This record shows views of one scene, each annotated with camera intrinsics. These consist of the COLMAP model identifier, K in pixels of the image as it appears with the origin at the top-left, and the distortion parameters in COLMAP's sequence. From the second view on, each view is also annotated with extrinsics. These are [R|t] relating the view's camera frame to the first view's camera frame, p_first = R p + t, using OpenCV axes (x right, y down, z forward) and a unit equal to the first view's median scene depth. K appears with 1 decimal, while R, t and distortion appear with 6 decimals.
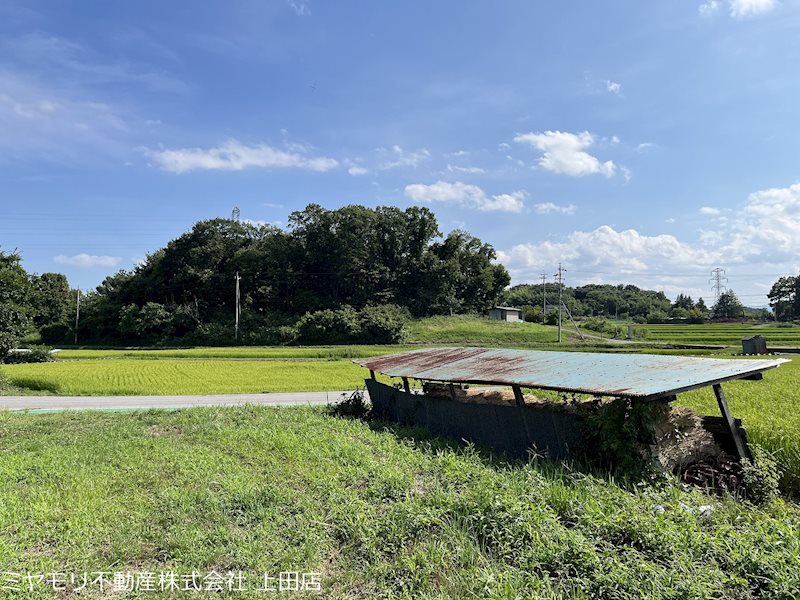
lens RADIAL K [[607.8, 0, 396.9], [0, 607.8, 291.5], [0, 0, 1]] dist [0.088787, -0.101161]
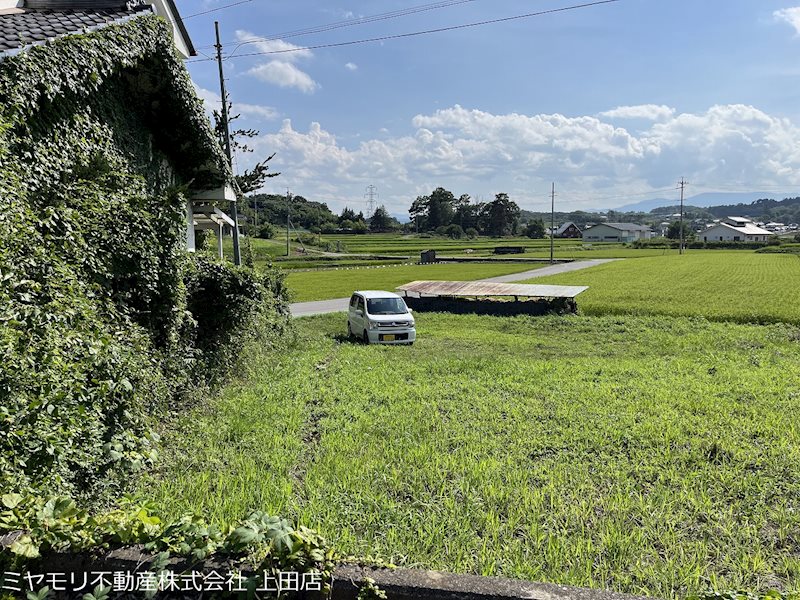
lens RADIAL K [[600.6, 0, 403.4], [0, 600.6, 304.4], [0, 0, 1]] dist [0.068364, -0.087995]
pose [[0.853481, -0.058106, 0.517875, -0.125800], [-0.033023, 0.985737, 0.165022, -0.019721], [-0.520077, -0.157945, 0.839389, -0.087583]]
